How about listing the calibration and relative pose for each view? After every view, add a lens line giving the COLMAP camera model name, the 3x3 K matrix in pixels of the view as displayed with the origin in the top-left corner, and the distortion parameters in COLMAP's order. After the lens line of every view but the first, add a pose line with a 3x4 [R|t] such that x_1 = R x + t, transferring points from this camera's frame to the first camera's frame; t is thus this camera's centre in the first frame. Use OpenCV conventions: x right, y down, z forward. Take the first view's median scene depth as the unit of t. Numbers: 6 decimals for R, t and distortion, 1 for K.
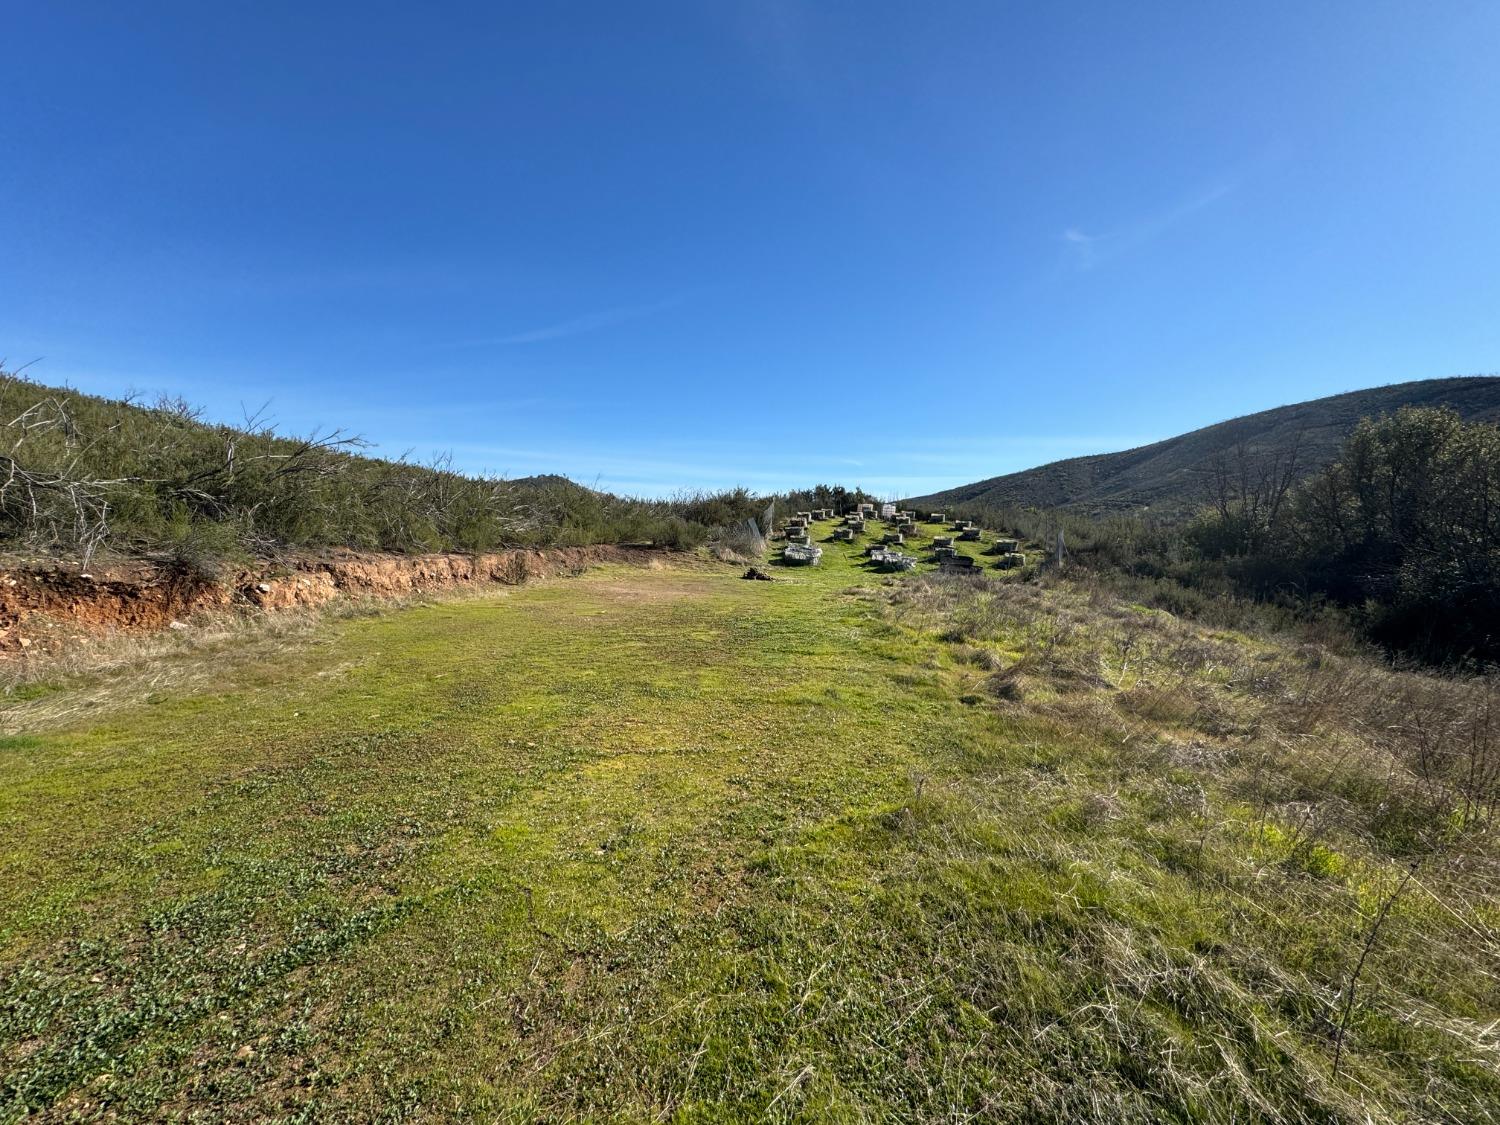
lens RADIAL K [[600.0, 0, 752.1], [0, 600.0, 559.3], [0, 0, 1]] dist [-0.000672, -0.000267]
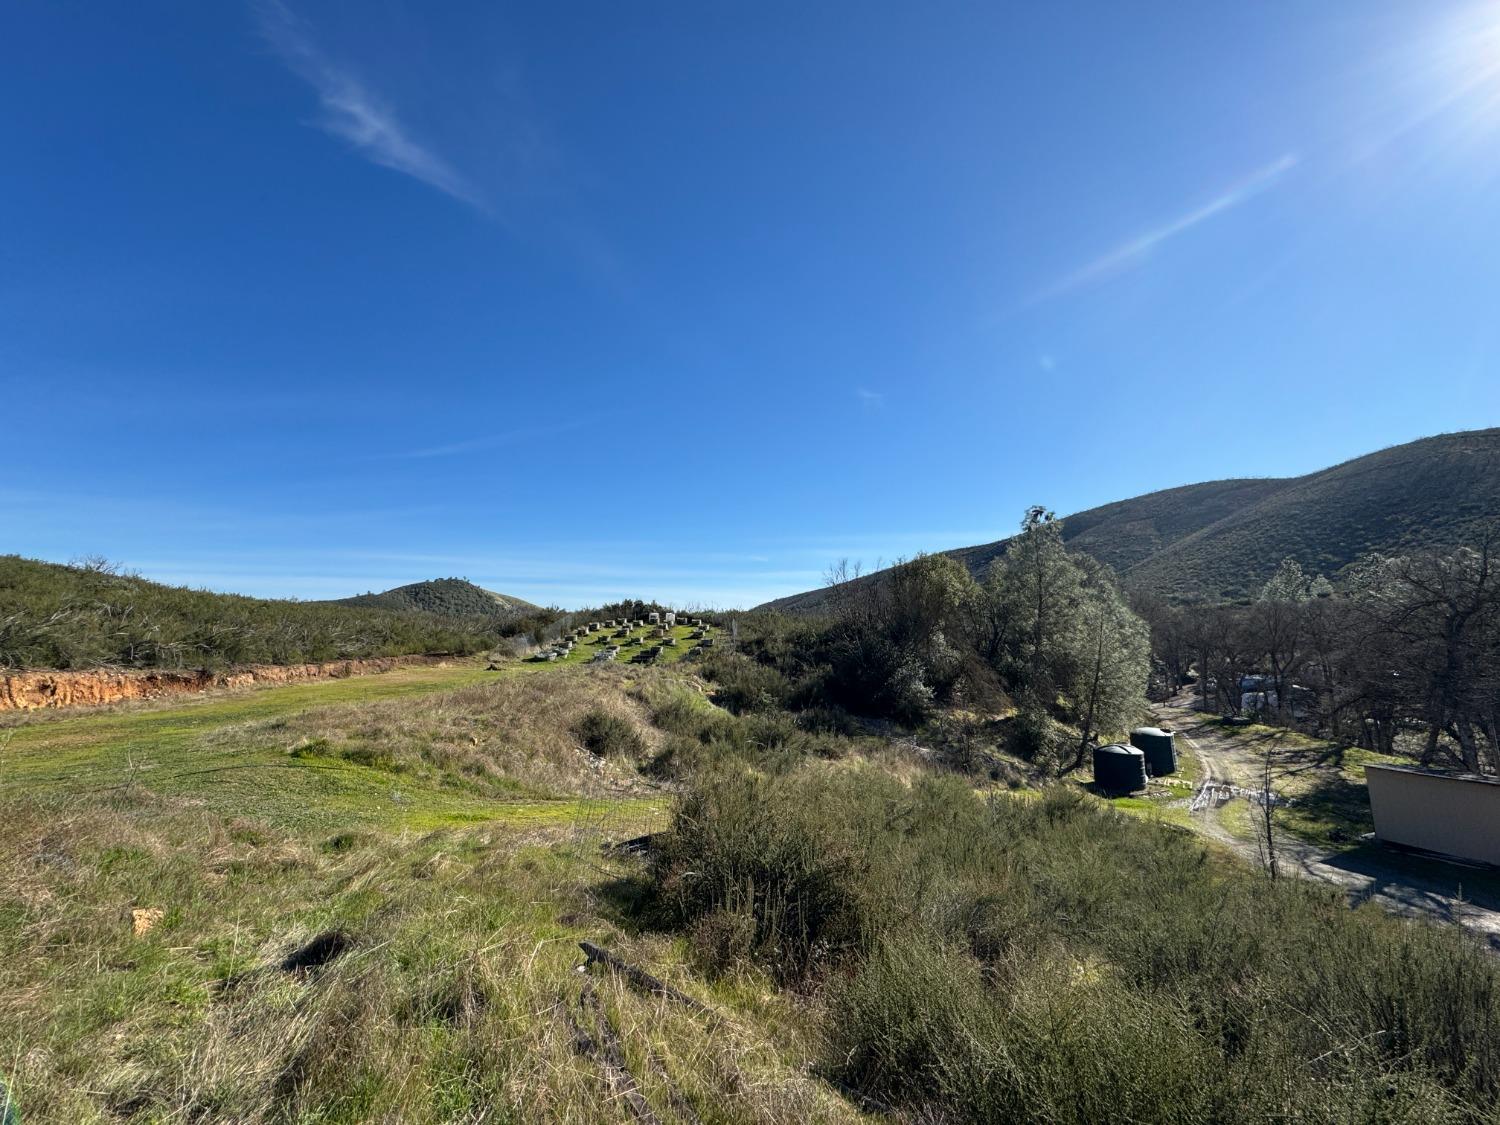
lens RADIAL K [[600.0, 0, 747.6], [0, 600.0, 563.6], [0, 0, 1]] dist [-0.000672, -0.000267]
pose [[0.990397, -0.026436, 0.135698, 1.074245], [0.046475, 0.988088, -0.146701, 0.032748], [-0.130204, 0.151599, 0.979829, -1.885376]]
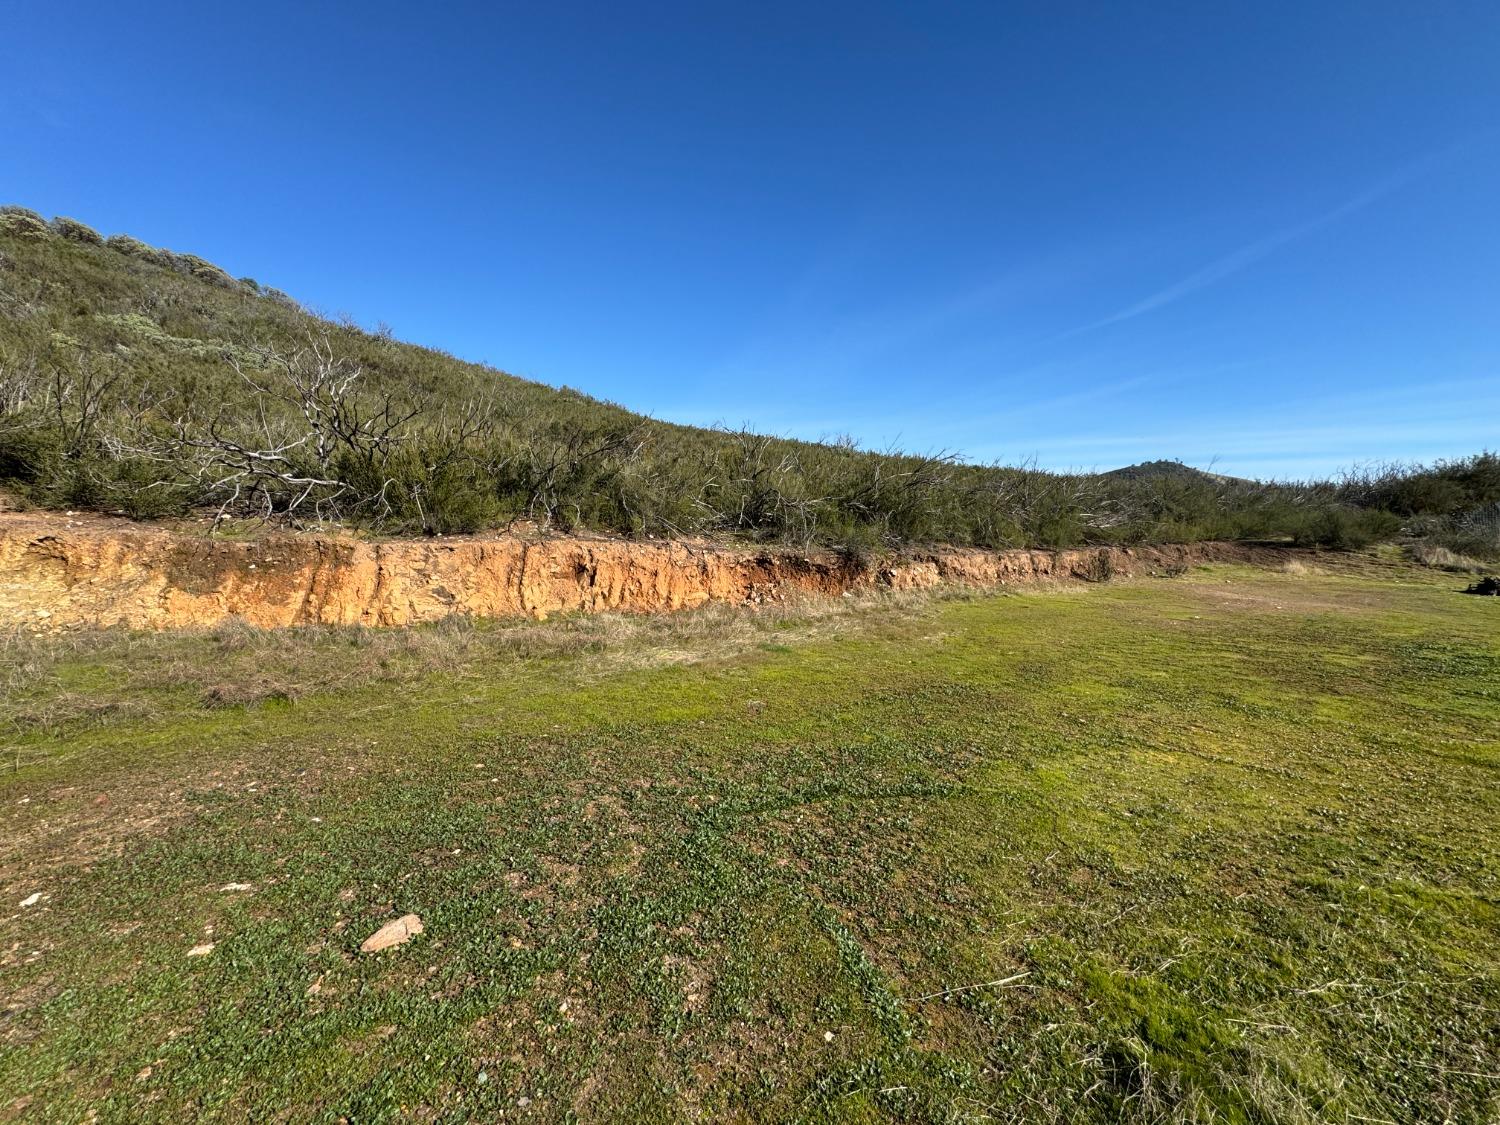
lens RADIAL K [[600.0, 0, 746.8], [0, 600.0, 569.6], [0, 0, 1]] dist [-0.000672, -0.000267]
pose [[0.604631, 0.039269, -0.795537, 0.062545], [-0.020753, 0.999222, 0.033551, 0.001677], [0.796235, -0.003776, 0.604976, -0.081353]]
